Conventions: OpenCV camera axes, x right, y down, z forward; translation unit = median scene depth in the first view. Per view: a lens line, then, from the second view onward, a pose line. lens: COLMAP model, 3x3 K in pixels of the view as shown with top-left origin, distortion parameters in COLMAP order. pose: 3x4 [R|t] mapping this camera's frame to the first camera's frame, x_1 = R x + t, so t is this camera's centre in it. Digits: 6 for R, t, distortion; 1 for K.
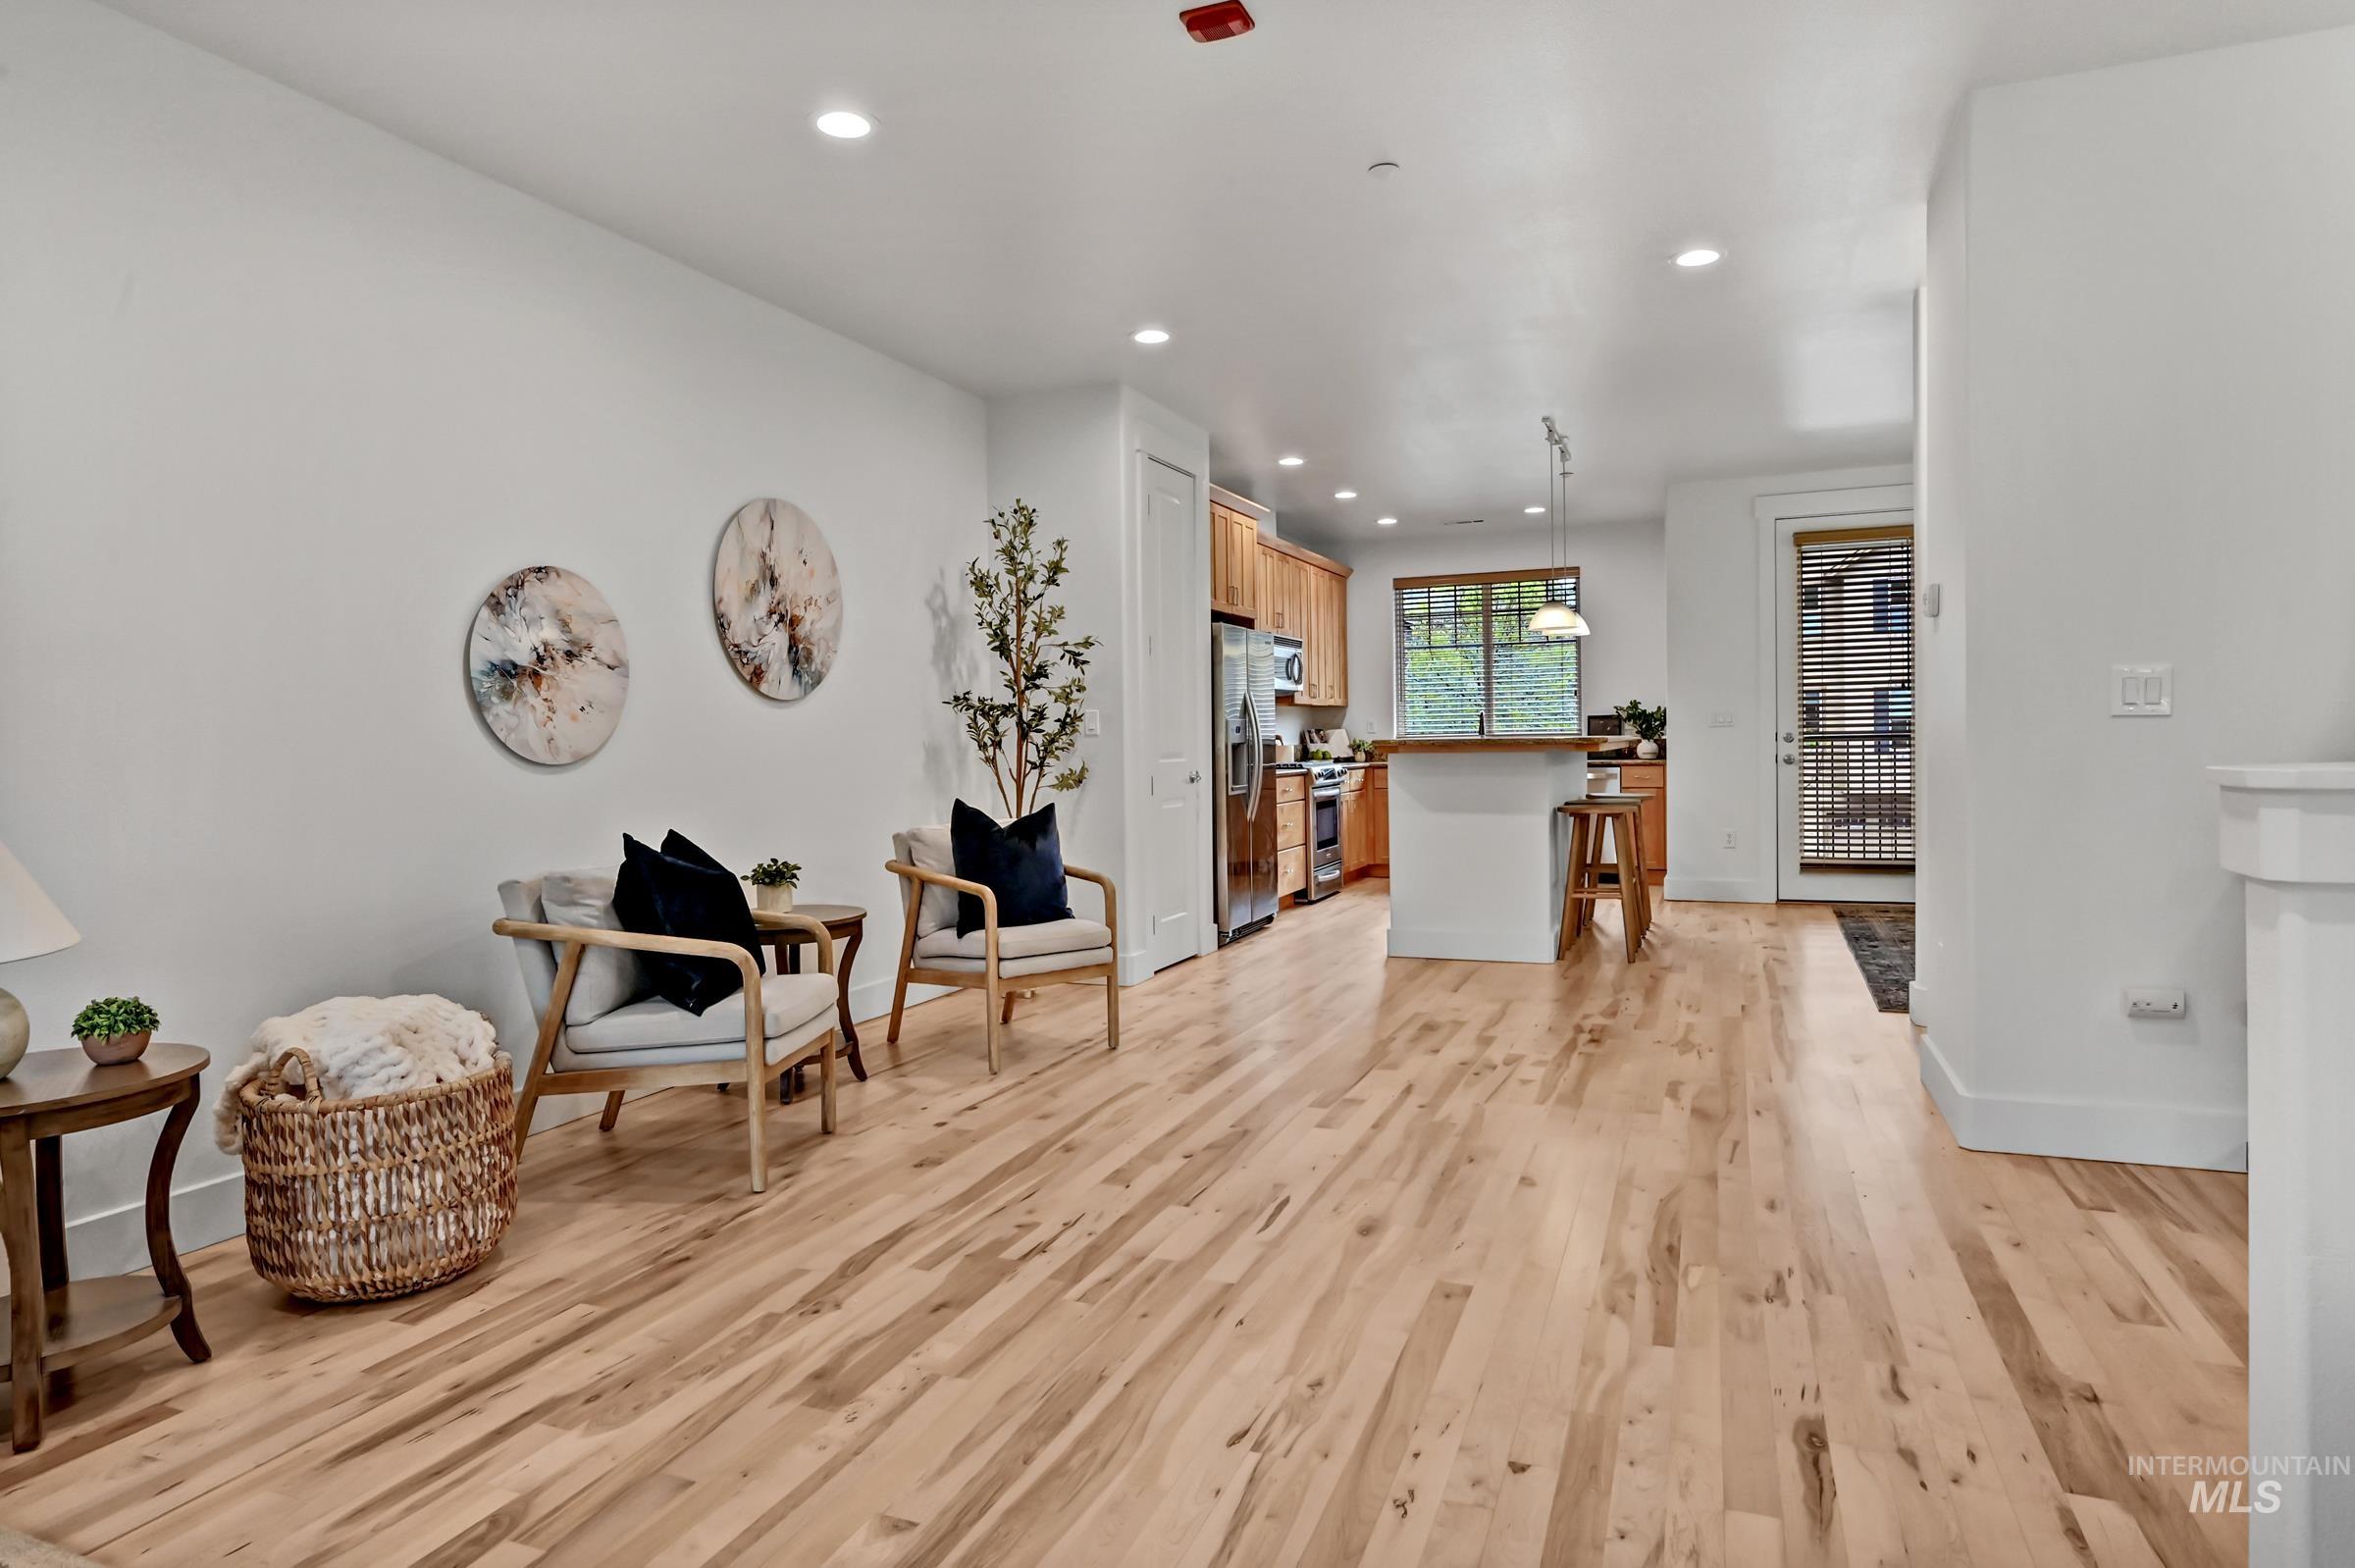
lens RADIAL K [[1353.7, 0, 1174.7], [0, 1353.7, 765.0], [0, 0, 1]] dist [-0.001117, 0.000414]
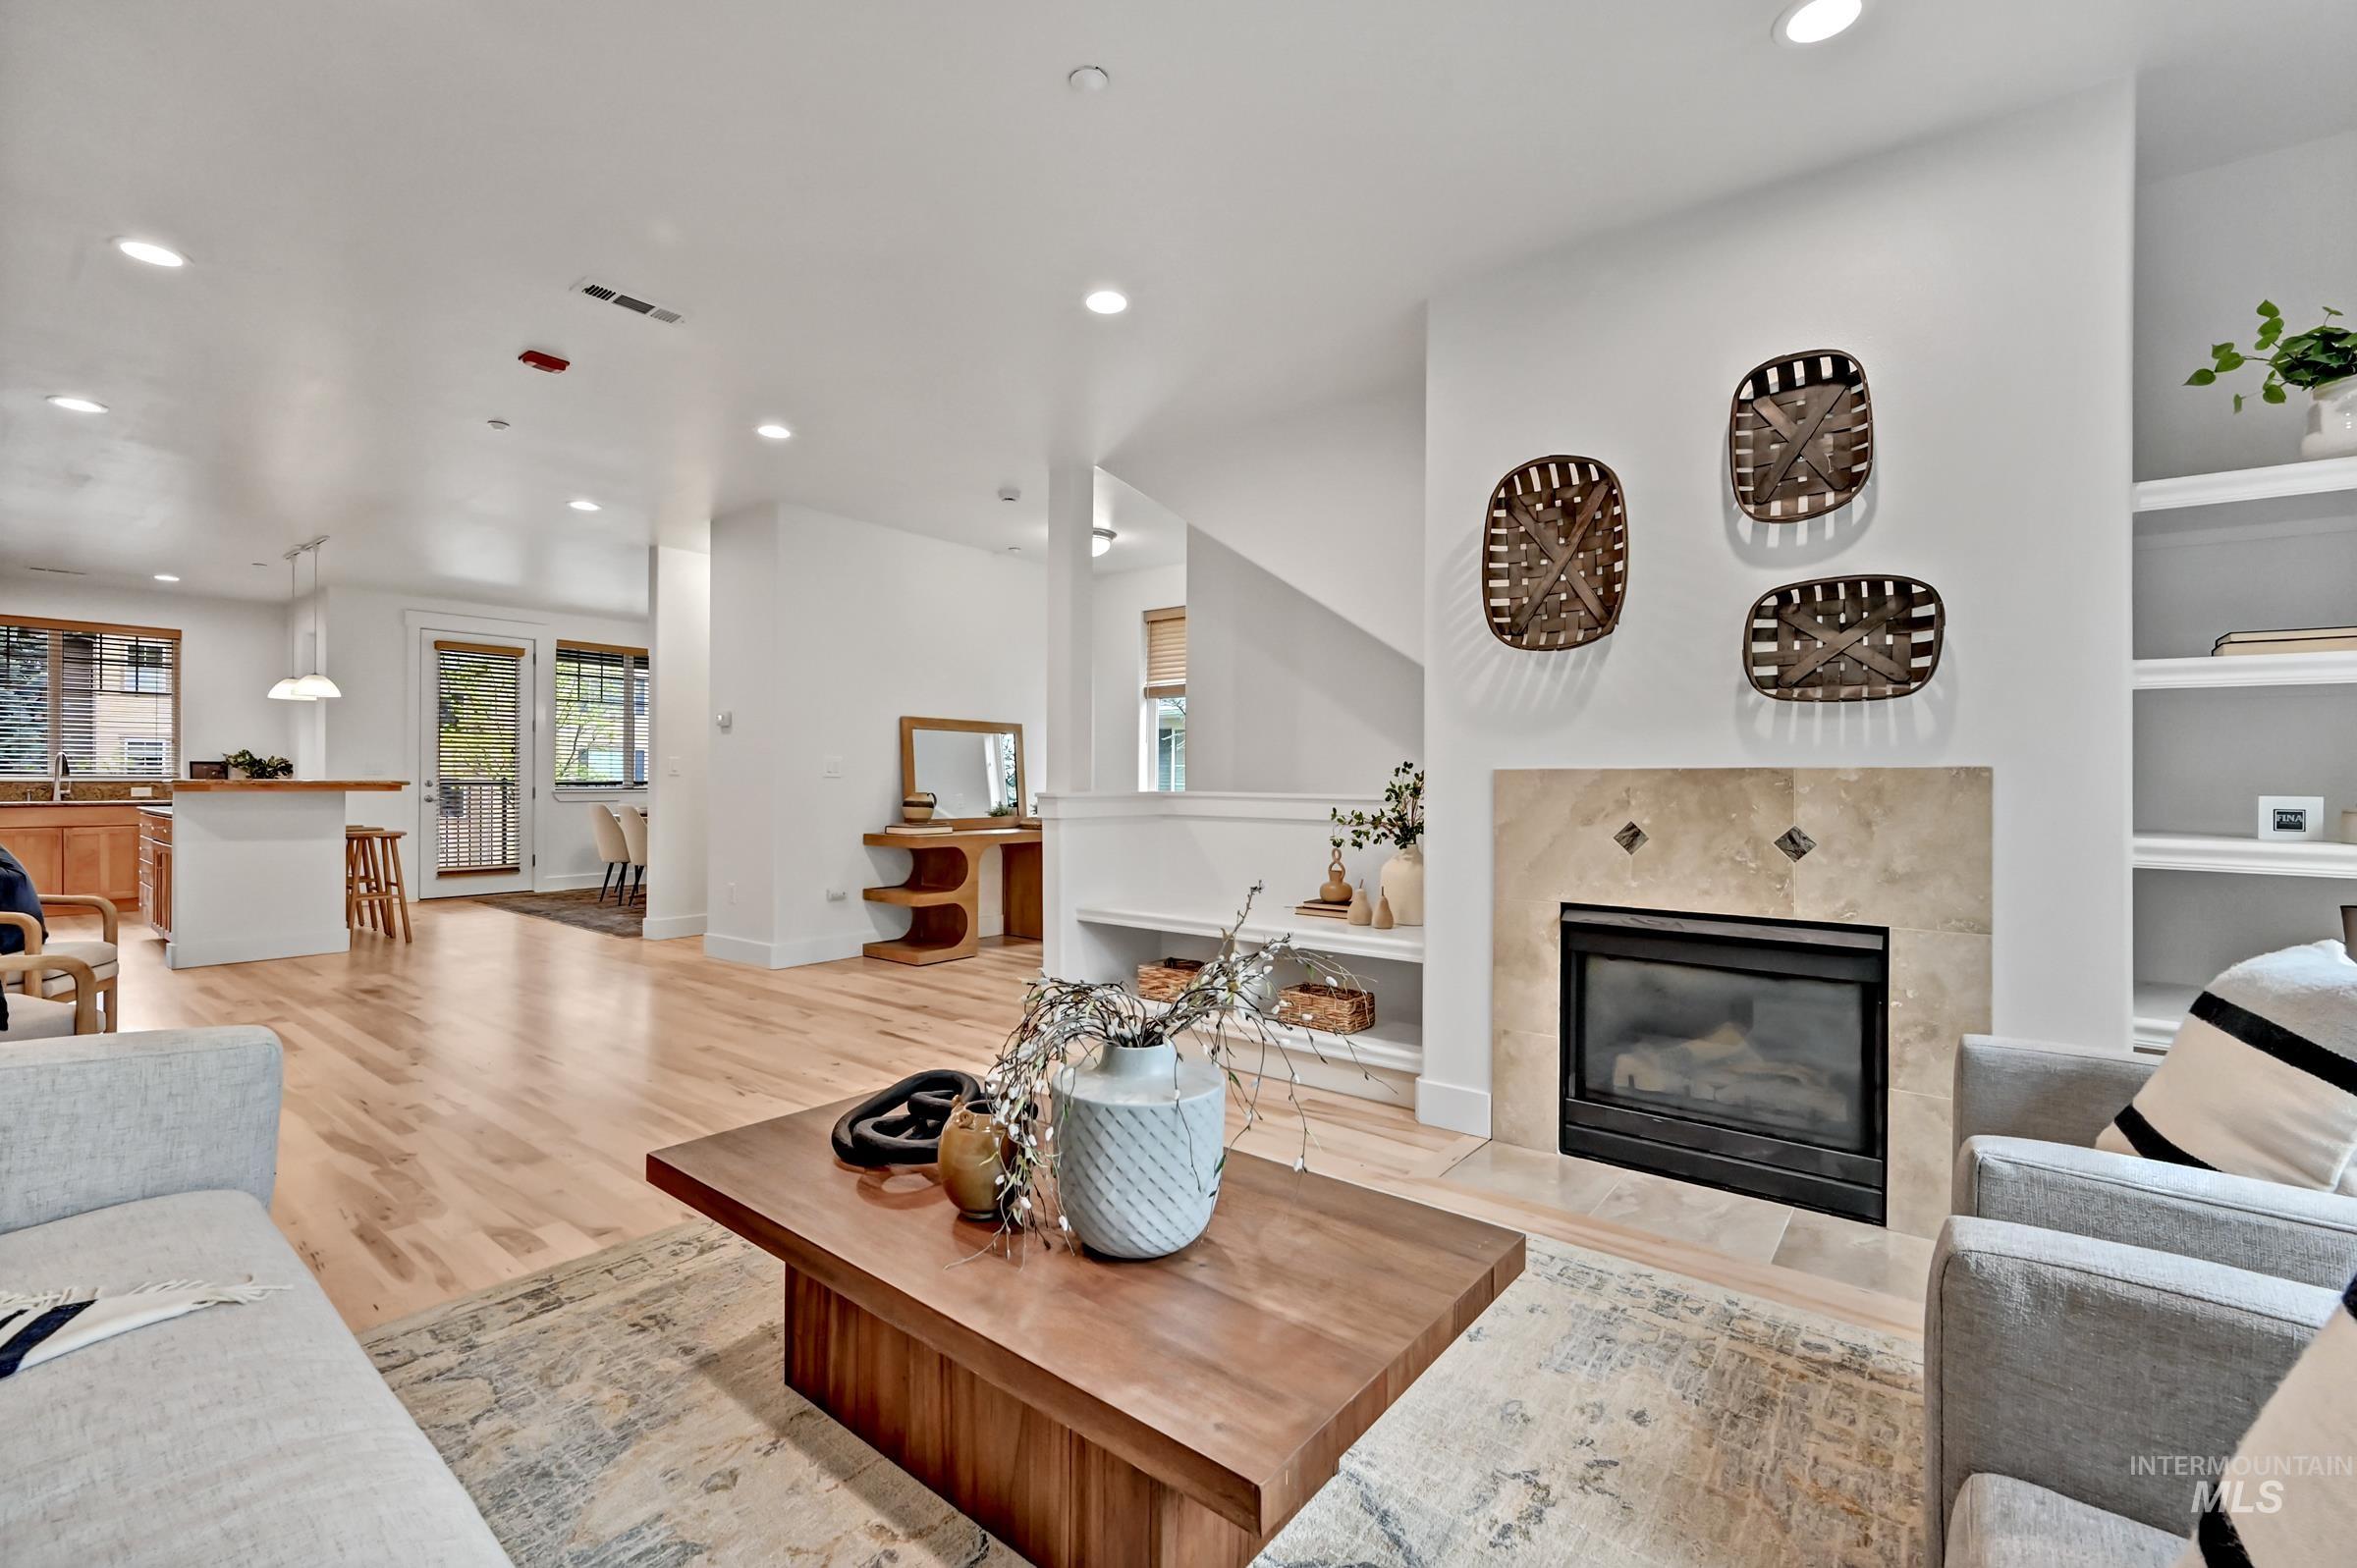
lens RADIAL K [[976.3, 0, 1163.2], [0, 976.3, 782.1], [0, 0, 1]] dist [0.000914, -0.000019]
pose [[0.296345, 0.016871, 0.954932, -0.308686], [0.005181, 0.999801, -0.019272, 0.001929], [-0.955067, 0.010659, 0.296199, -0.039851]]
